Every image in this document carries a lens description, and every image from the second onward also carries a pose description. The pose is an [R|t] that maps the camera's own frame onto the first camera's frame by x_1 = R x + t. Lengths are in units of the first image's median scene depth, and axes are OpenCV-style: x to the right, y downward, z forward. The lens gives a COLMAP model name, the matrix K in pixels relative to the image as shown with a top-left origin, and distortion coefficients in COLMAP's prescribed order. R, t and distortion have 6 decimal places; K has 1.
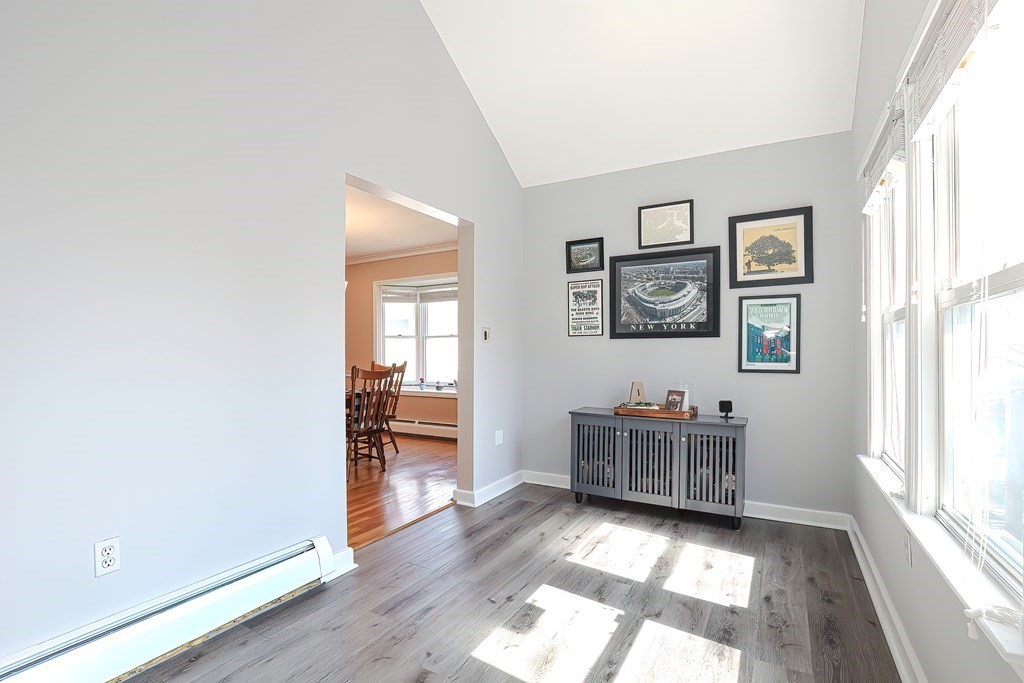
lens RADIAL K [[482.7, 0, 520.8], [0, 482.7, 353.7], [0, 0, 1]] dist [-0.003220, -0.000404]
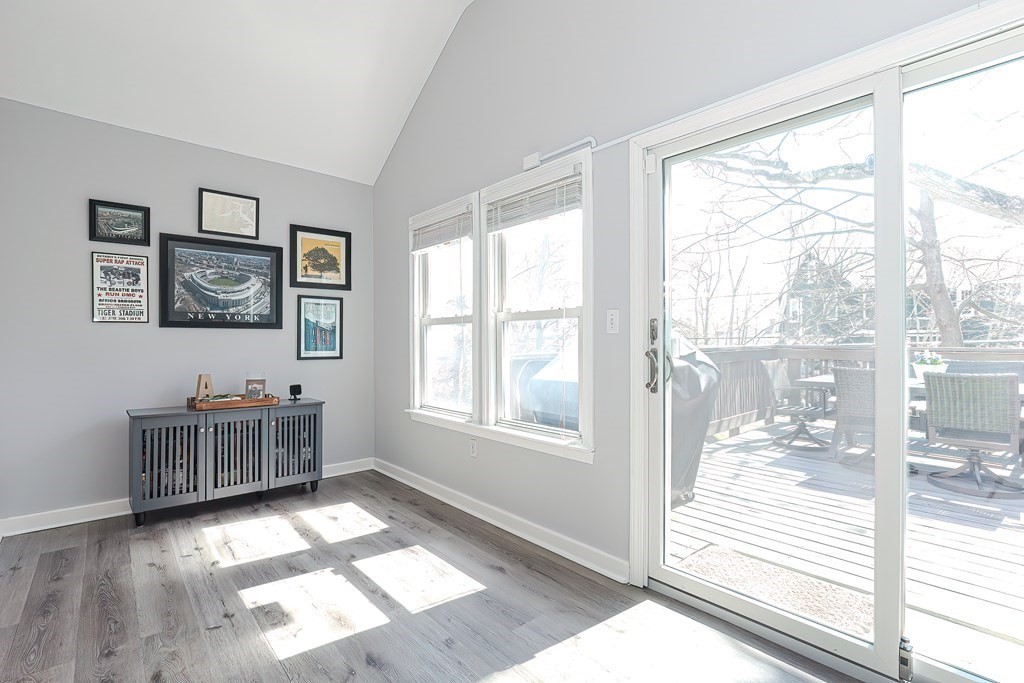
lens RADIAL K [[465.7, 0, 516.1], [0, 465.7, 341.9], [0, 0, 1]] dist [-0.001096, -0.000259]
pose [[0.334559, 0.001671, 0.942373, -0.420547], [0.006916, 0.999967, -0.004229, 0.003700], [-0.942349, 0.007933, 0.334536, 0.129385]]
